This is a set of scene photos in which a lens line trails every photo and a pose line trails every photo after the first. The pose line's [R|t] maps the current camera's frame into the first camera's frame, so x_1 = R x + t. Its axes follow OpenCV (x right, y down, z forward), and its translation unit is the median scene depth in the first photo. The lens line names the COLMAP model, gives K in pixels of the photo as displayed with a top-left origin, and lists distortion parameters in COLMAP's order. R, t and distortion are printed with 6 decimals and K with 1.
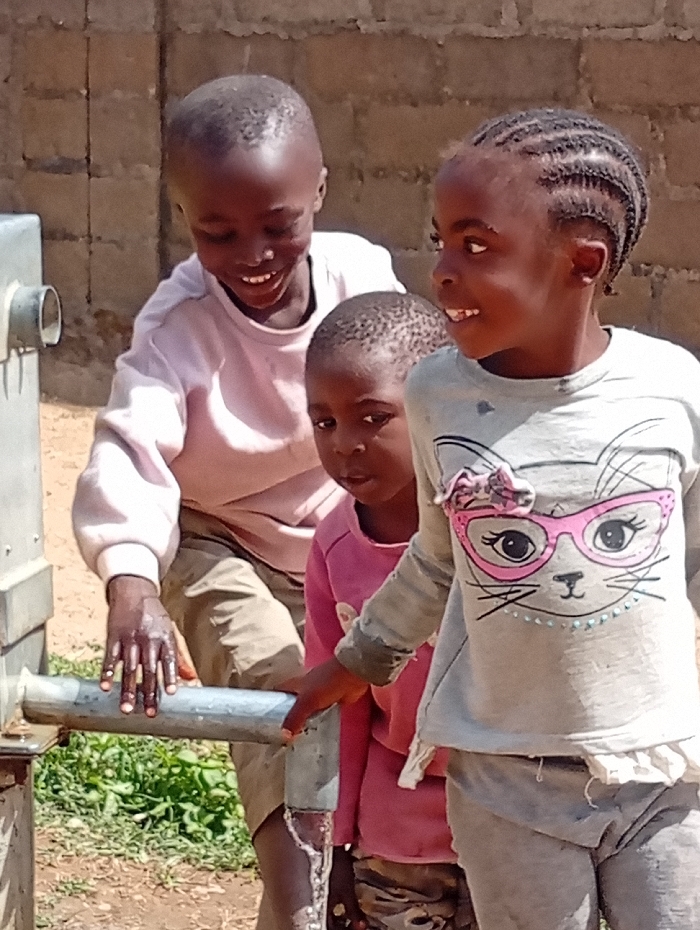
lens RADIAL K [[3008.8, 0, 348.9], [0, 3008.8, 464.8], [0, 0, 1]] dist [0.141186, 0.000000]
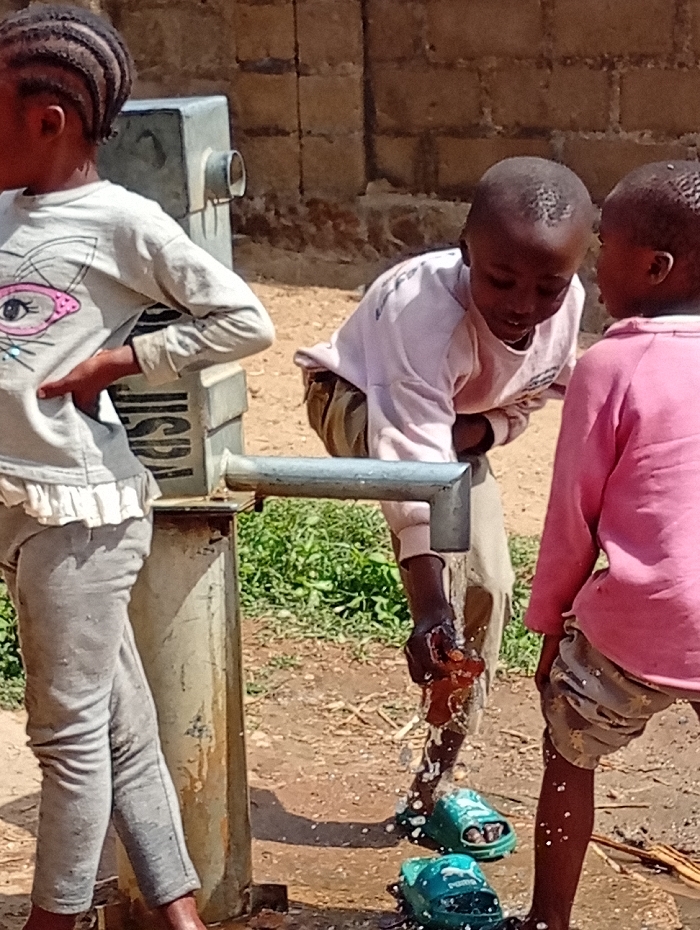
lens RADIAL K [[3008.8, 0, 351.0], [0, 3008.8, 464.7], [0, 0, 1]] dist [0.141186, 0.000000]
pose [[0.996574, -0.027480, -0.078009, 0.030412], [0.030030, 0.999046, 0.031707, 0.023145], [0.077063, -0.033941, 0.996448, -0.184786]]
